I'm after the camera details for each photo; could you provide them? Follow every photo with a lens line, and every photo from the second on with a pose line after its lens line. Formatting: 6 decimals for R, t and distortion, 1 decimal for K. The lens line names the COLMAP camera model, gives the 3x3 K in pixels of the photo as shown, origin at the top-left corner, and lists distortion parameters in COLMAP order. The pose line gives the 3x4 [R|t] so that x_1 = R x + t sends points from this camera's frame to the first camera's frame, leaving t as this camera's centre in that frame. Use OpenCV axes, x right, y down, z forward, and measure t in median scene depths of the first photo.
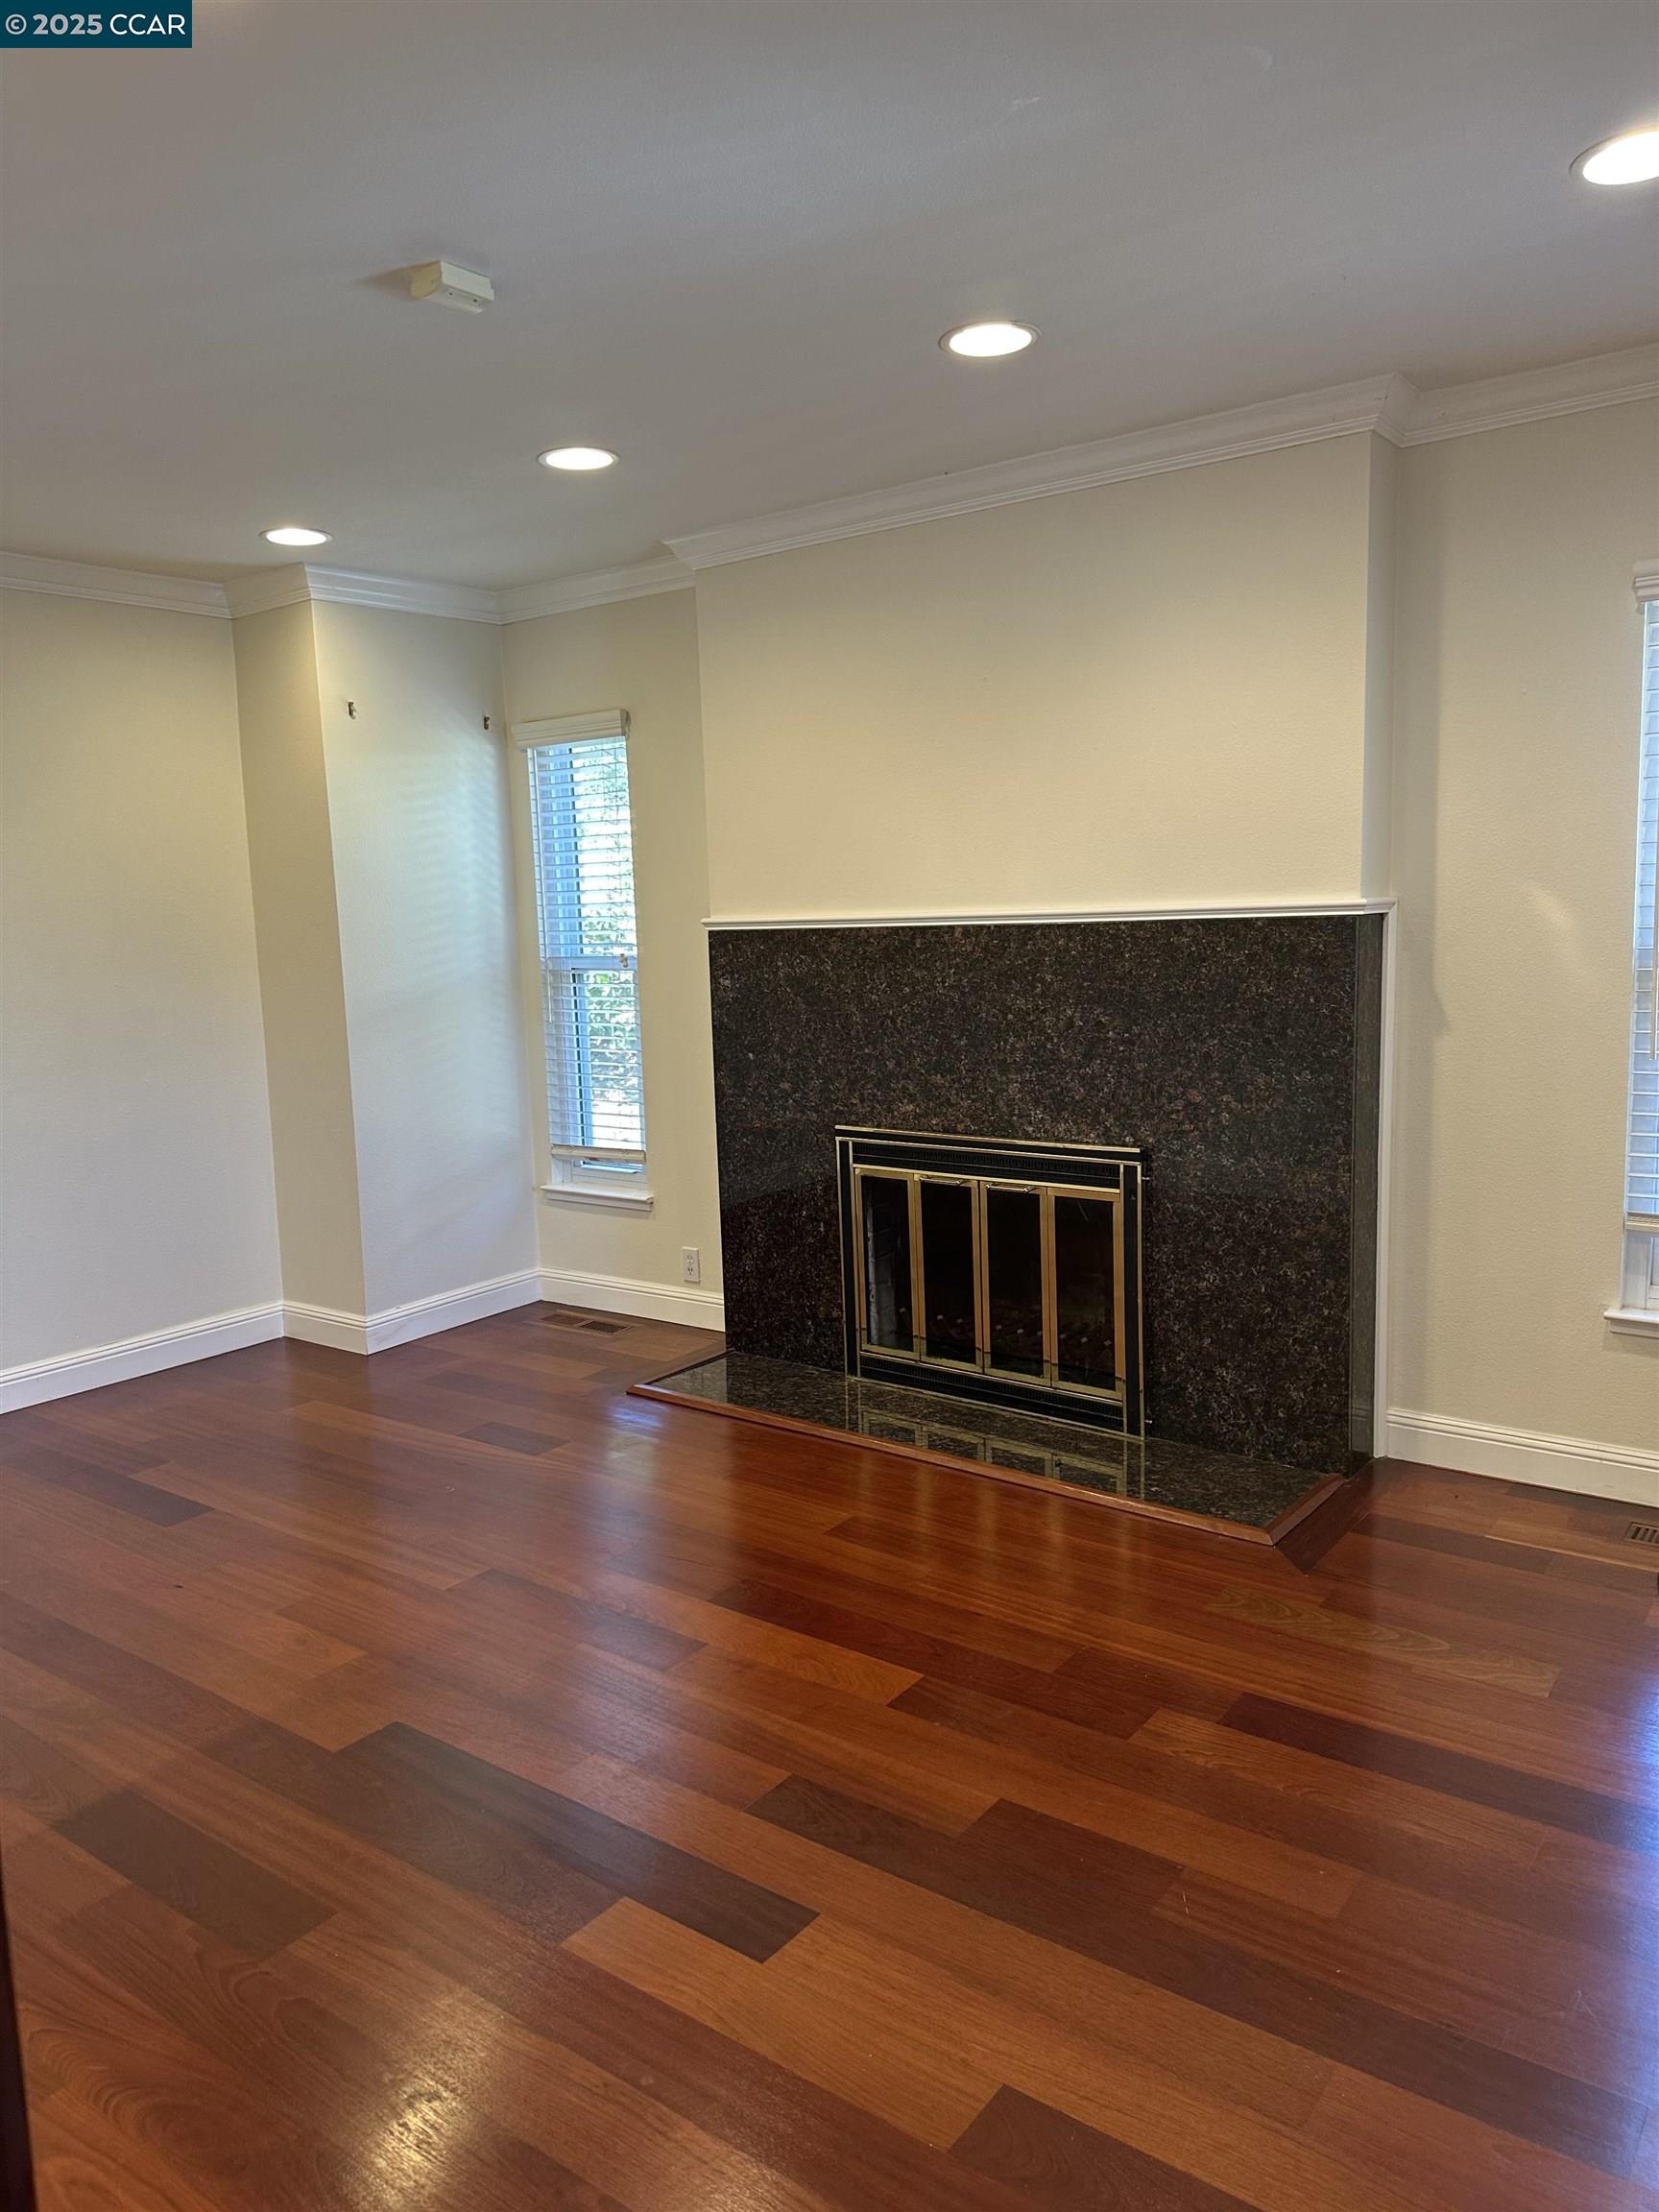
lens RADIAL K [[1563.8, 0, 832.6], [0, 1563.8, 1108.5], [0, 0, 1]] dist [0.034490, -0.019508]
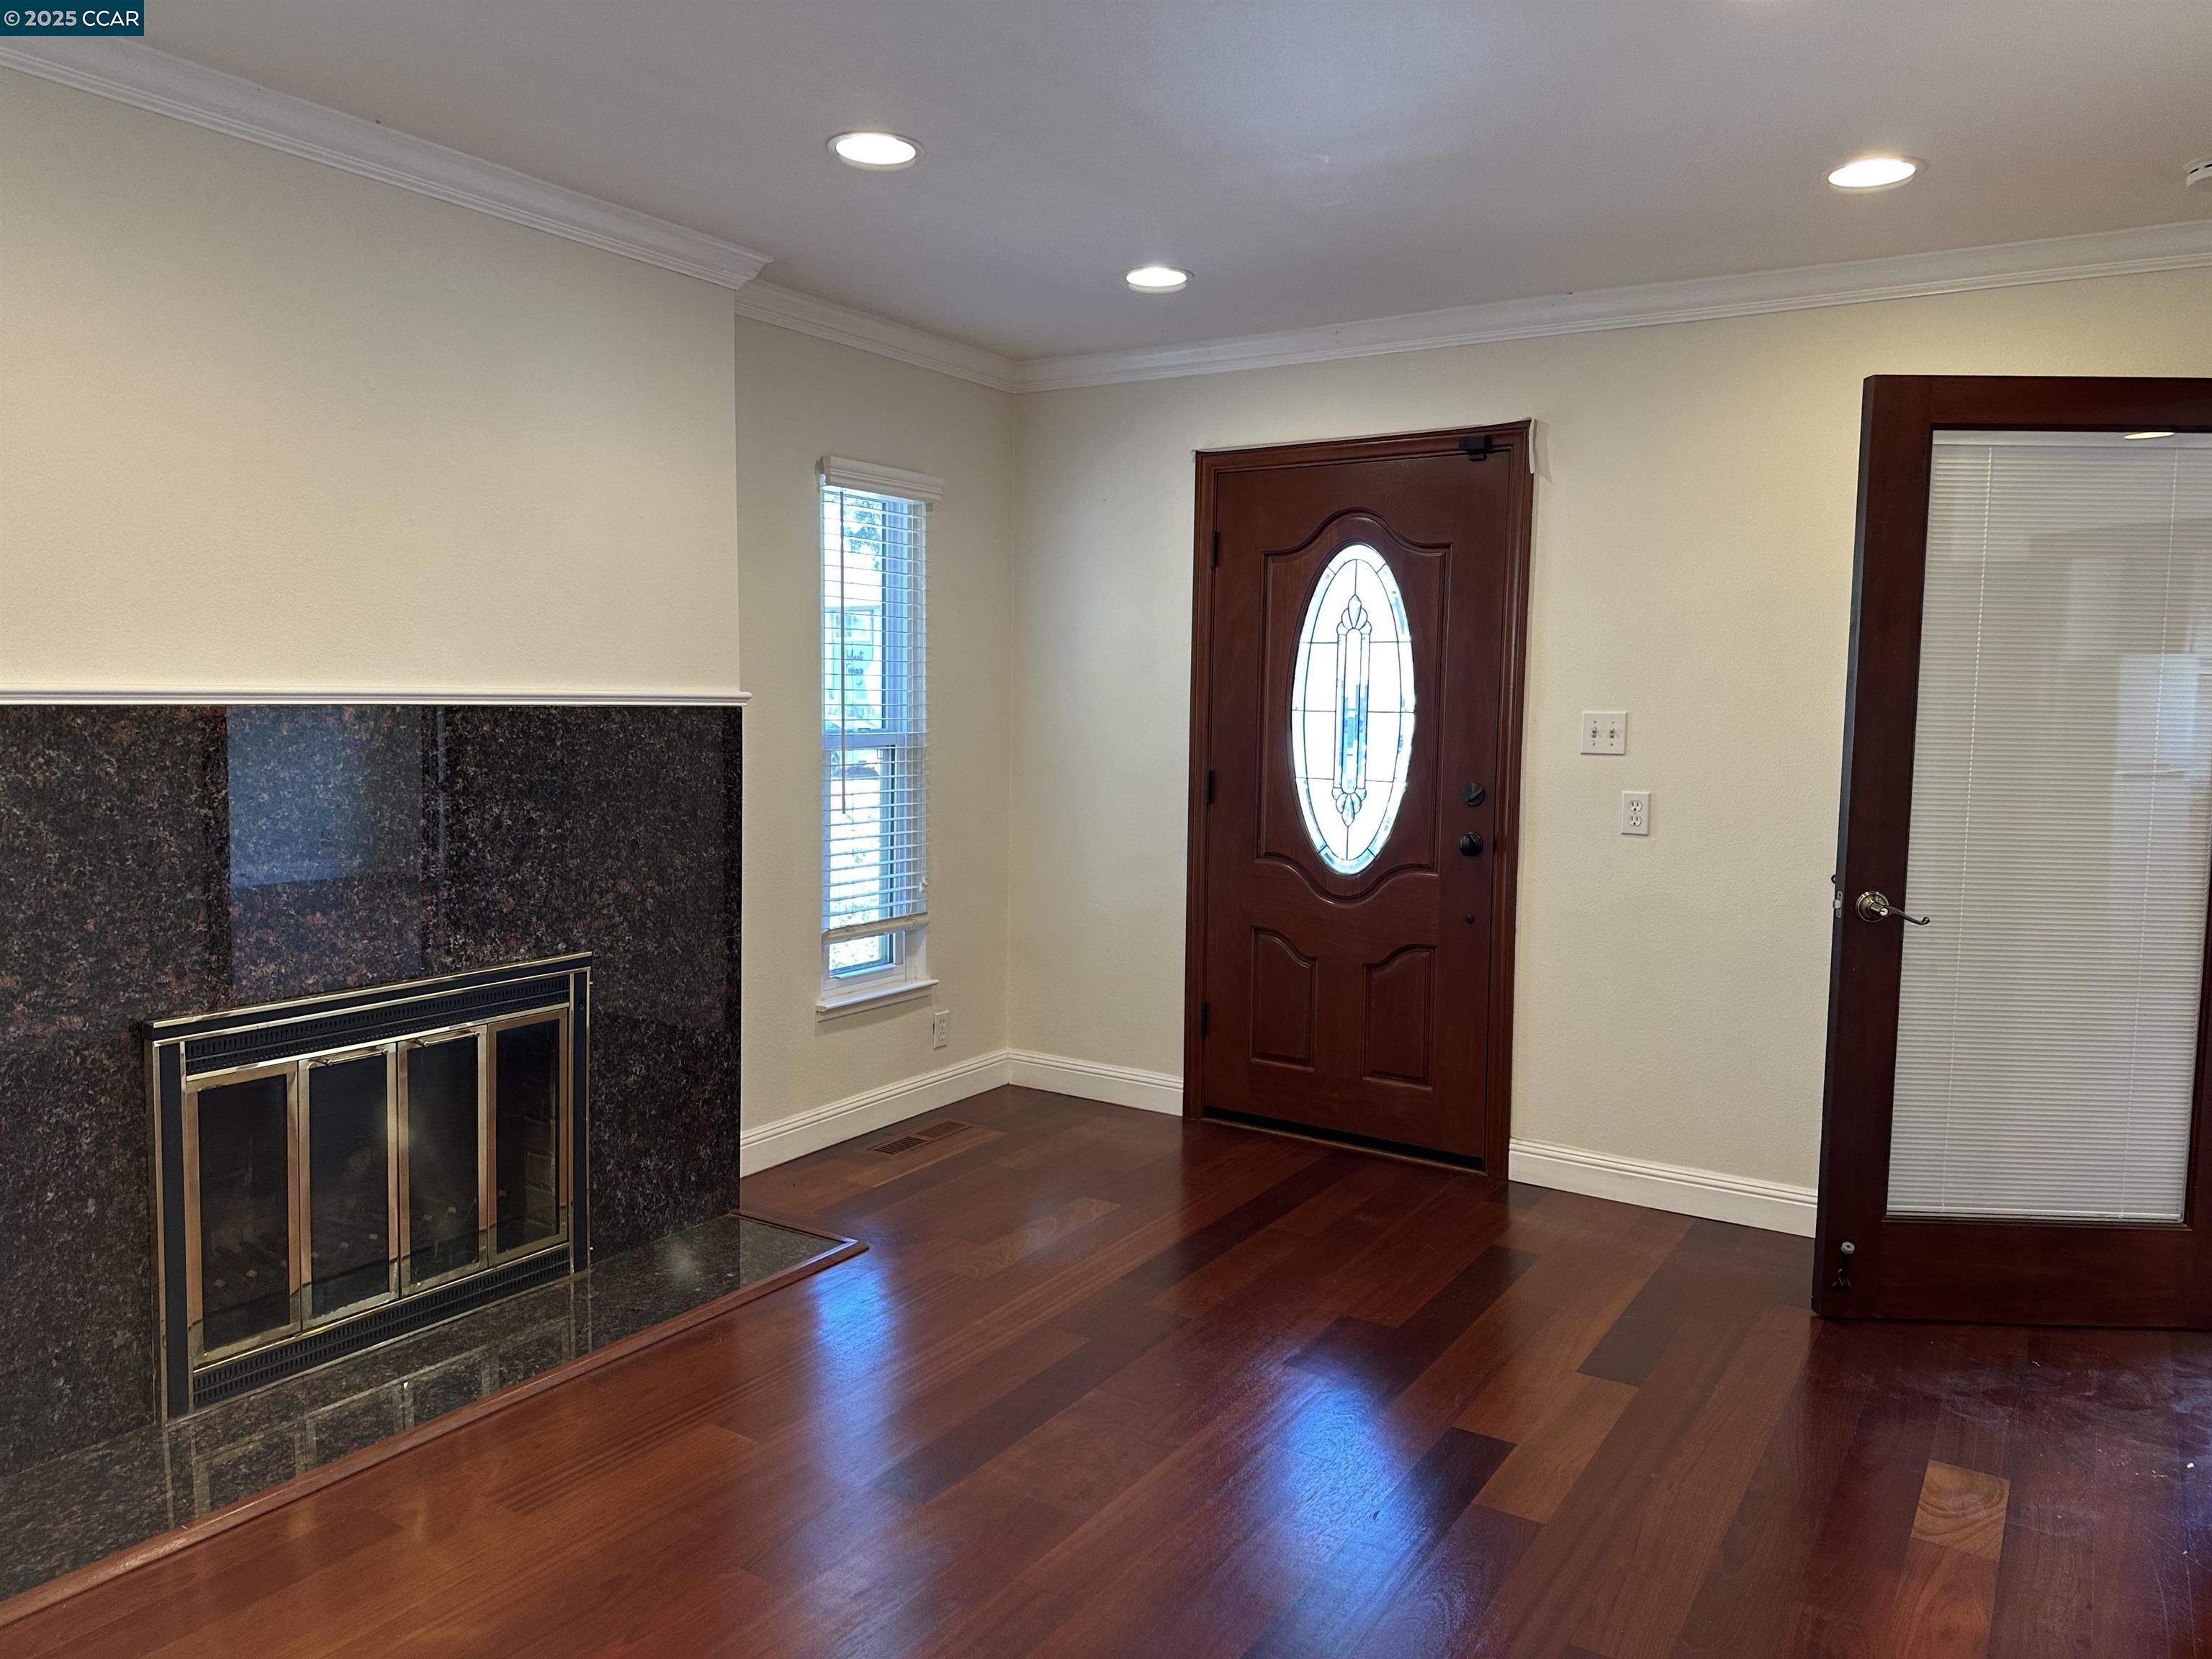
lens RADIAL K [[1563.8, 0, 1108.9], [0, 1563.8, 822.2], [0, 0, 1]] dist [0.034490, -0.019508]
pose [[-0.102926, -0.053530, 0.993248, -0.725281], [0.113468, 0.991401, 0.065189, -0.072868], [-0.988196, 0.119412, -0.095967, 0.752442]]
